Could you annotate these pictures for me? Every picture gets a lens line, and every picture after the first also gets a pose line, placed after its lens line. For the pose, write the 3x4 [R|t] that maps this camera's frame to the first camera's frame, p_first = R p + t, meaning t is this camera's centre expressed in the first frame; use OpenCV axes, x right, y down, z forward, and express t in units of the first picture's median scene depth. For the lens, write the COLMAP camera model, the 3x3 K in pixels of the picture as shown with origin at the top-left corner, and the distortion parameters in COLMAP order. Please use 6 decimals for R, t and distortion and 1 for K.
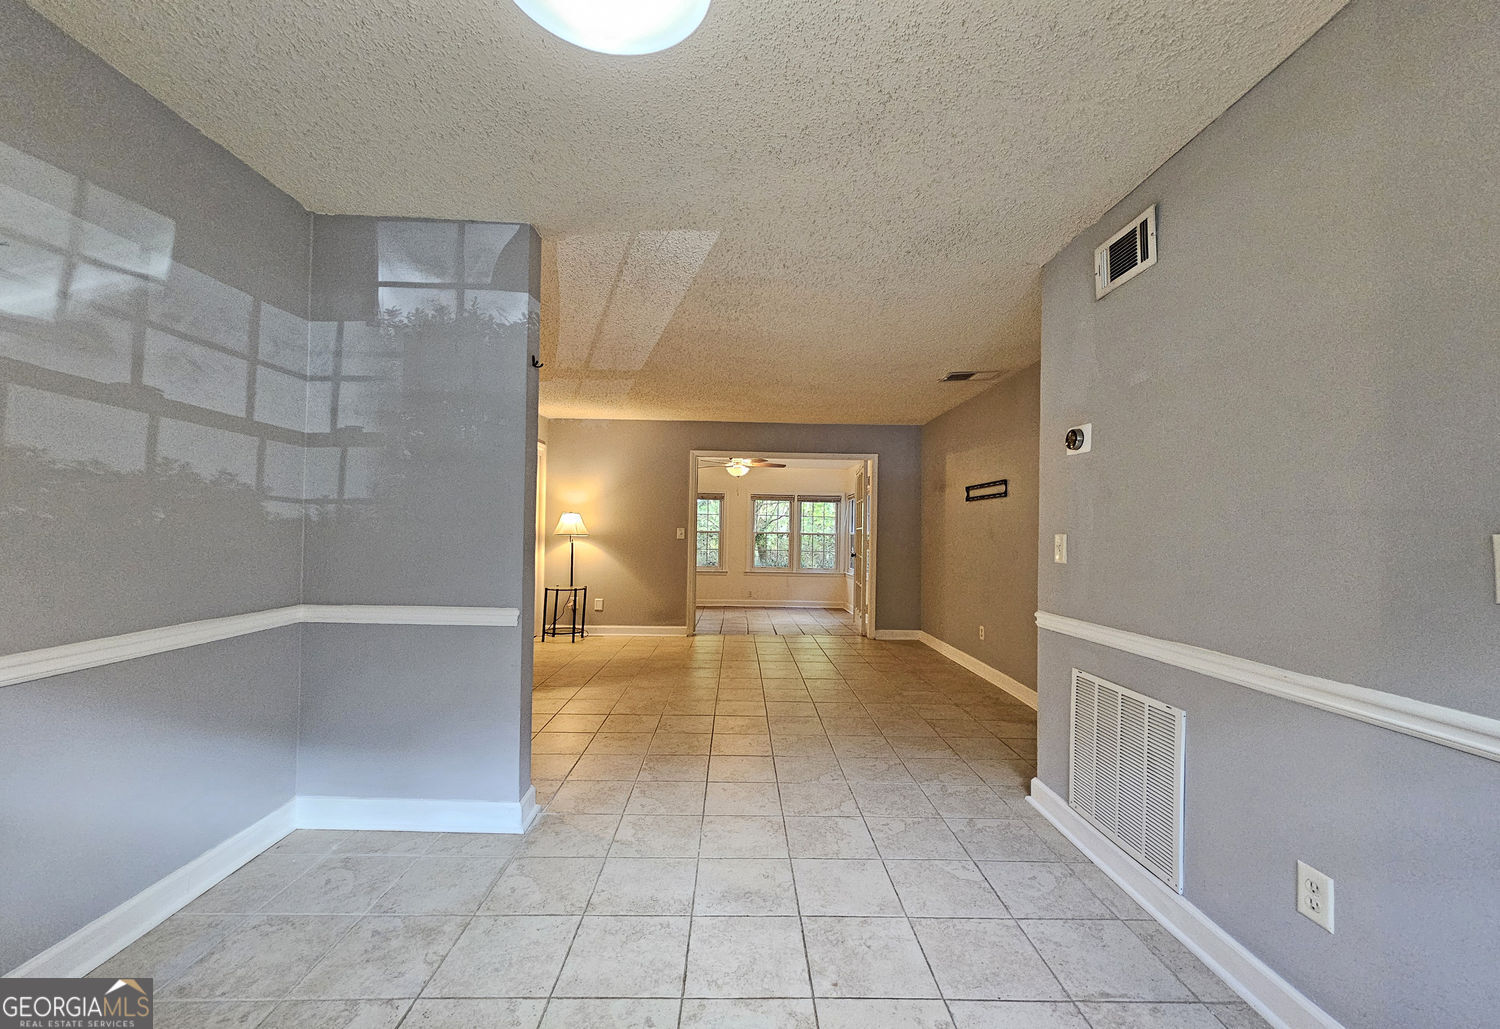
lens RADIAL K [[617.2, 0, 750.6], [0, 617.2, 528.3], [0, 0, 1]] dist [0.000784, 0.000005]
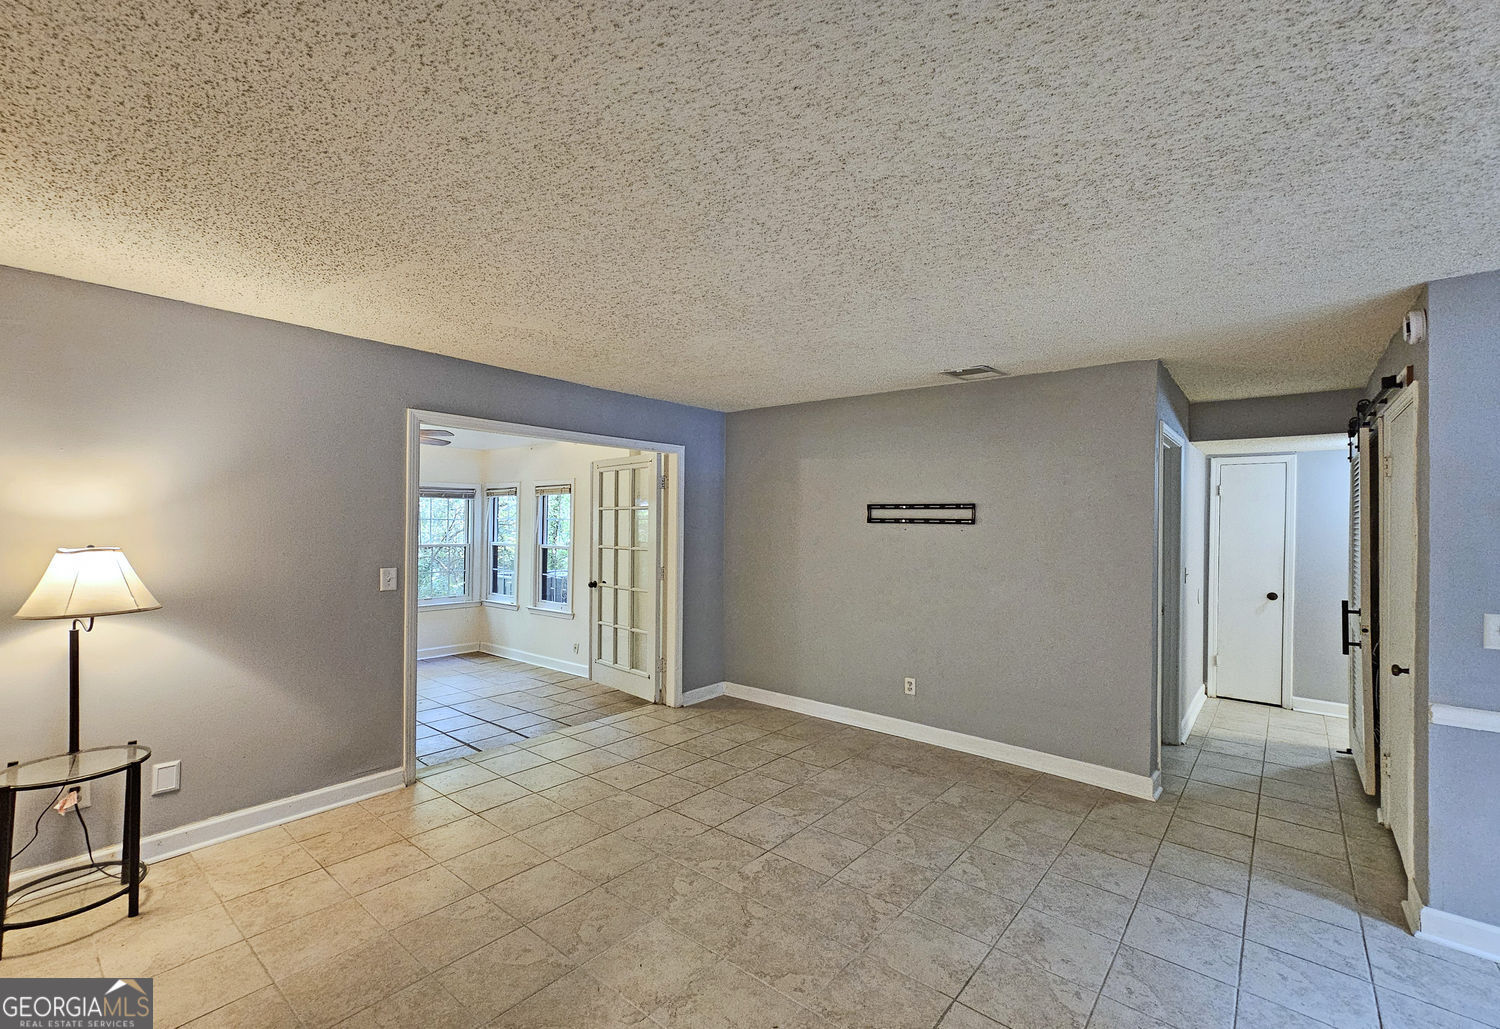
lens RADIAL K [[652.9, 0, 764.7], [0, 652.9, 528.4], [0, 0, 1]] dist [0.000668, 0.000075]
pose [[0.650606, -0.017065, 0.759224, -0.308880], [-0.006837, 0.999575, 0.028326, -0.047924], [-0.759385, -0.023620, 0.650213, 0.445945]]
